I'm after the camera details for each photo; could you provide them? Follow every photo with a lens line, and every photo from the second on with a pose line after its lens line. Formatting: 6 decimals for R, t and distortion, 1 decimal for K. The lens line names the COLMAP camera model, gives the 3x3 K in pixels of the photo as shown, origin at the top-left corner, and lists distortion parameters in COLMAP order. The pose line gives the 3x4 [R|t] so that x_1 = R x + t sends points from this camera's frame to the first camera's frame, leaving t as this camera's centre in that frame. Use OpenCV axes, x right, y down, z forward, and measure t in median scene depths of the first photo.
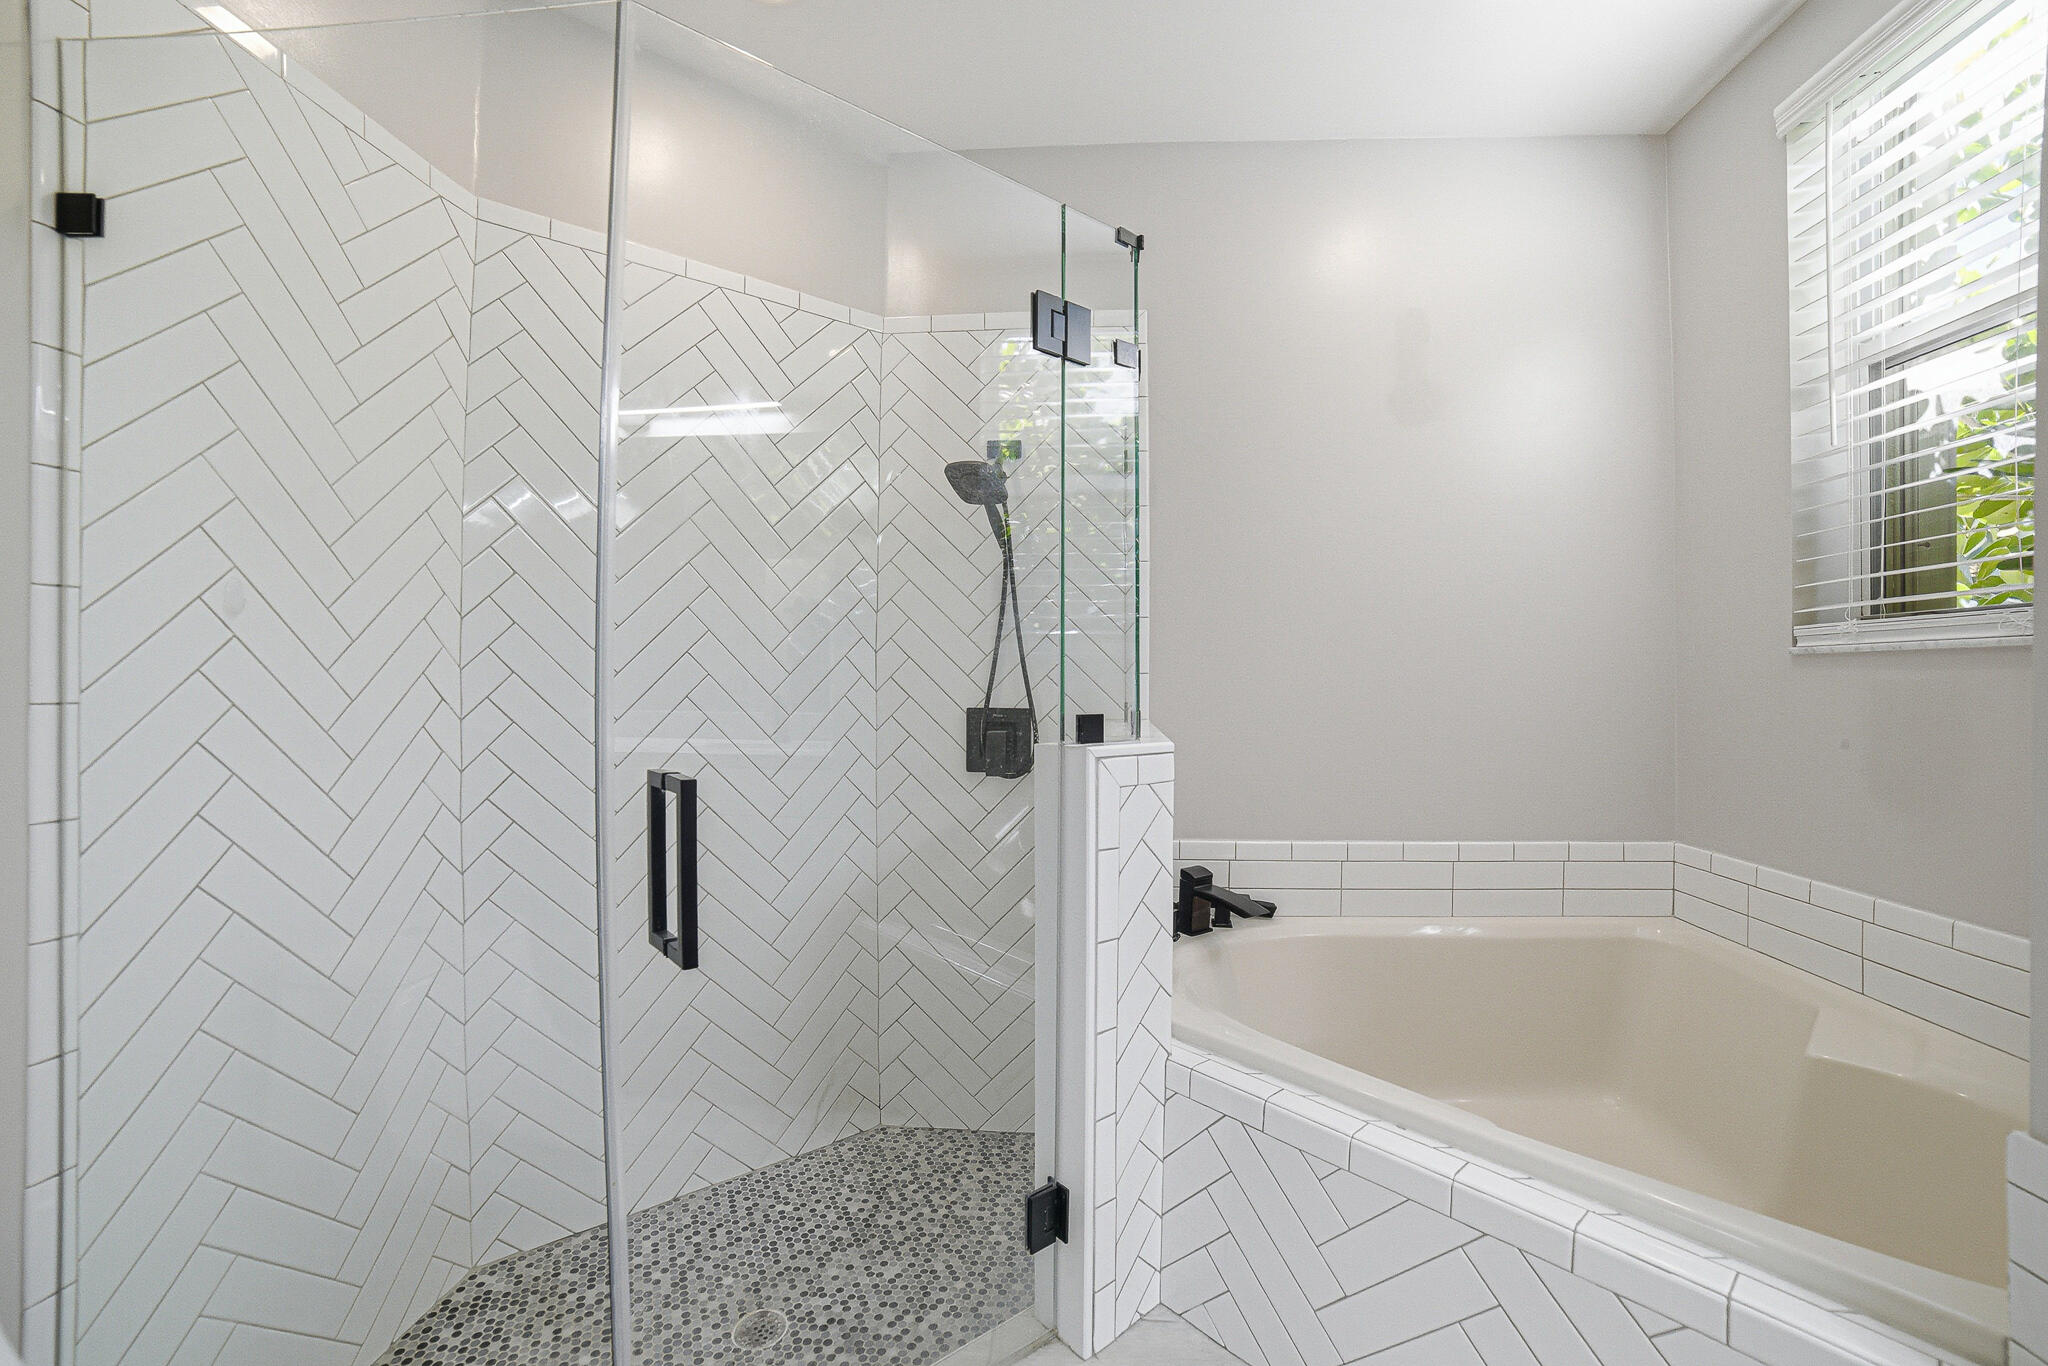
lens RADIAL K [[856.9, 0, 1028.2], [0, 856.9, 683.2], [0, 0, 1]] dist [-0.105655, 0.035159]
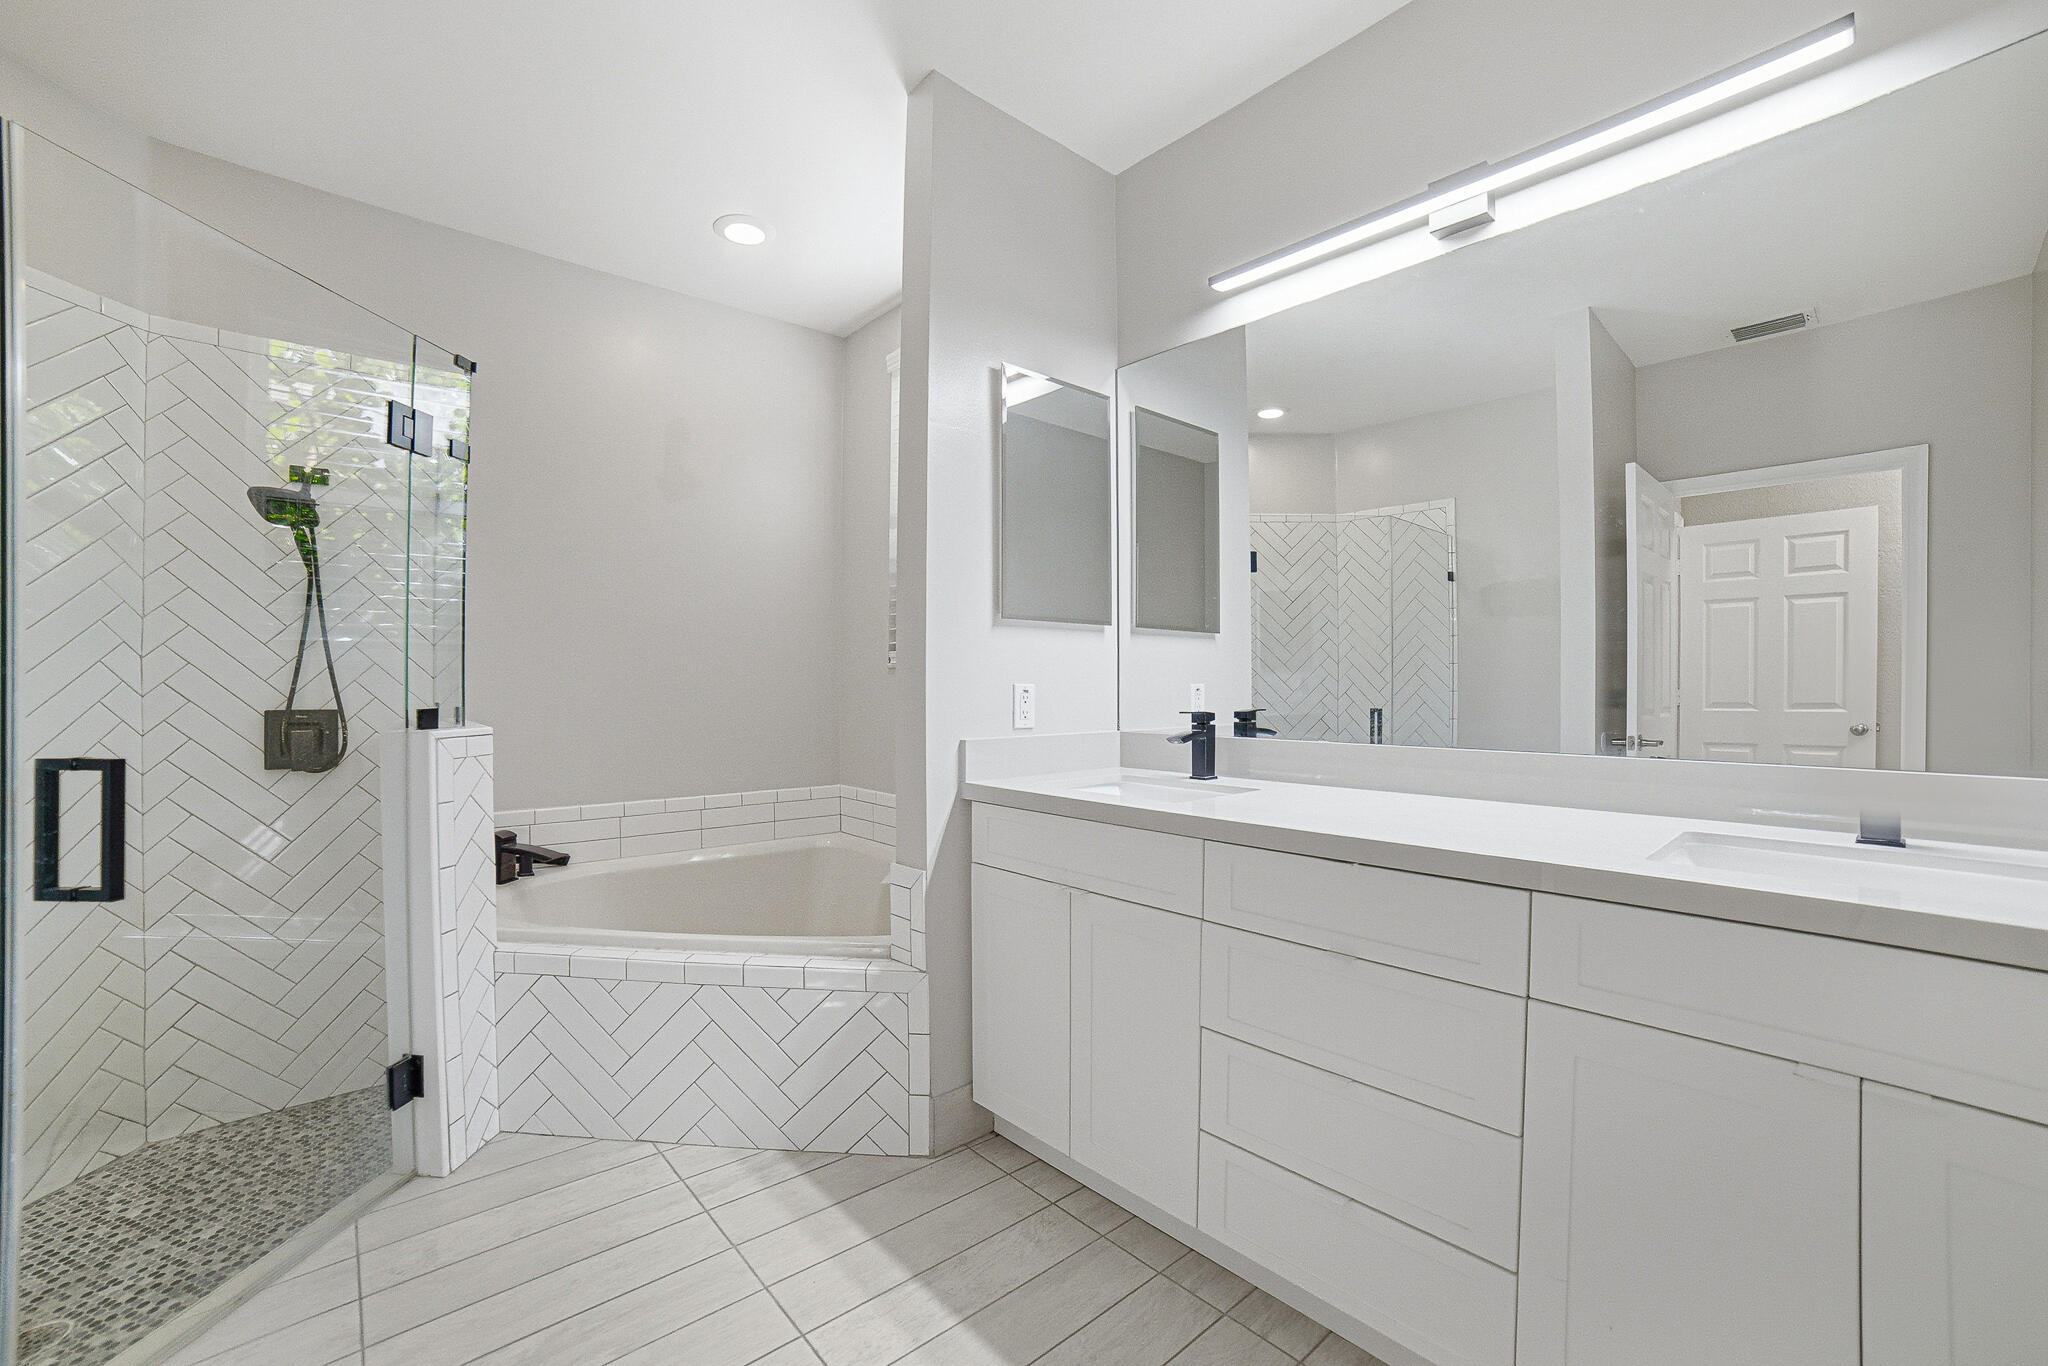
lens RADIAL K [[865.4, 0, 1024.0], [0, 865.4, 683.0], [0, 0, 1]] dist [-0.086258, 0.030760]
pose [[0.705217, -0.002975, 0.708985, -0.174321], [0.005409, 0.999985, -0.001184, 0.001405], [-0.708971, 0.004670, 0.705223, -0.544053]]
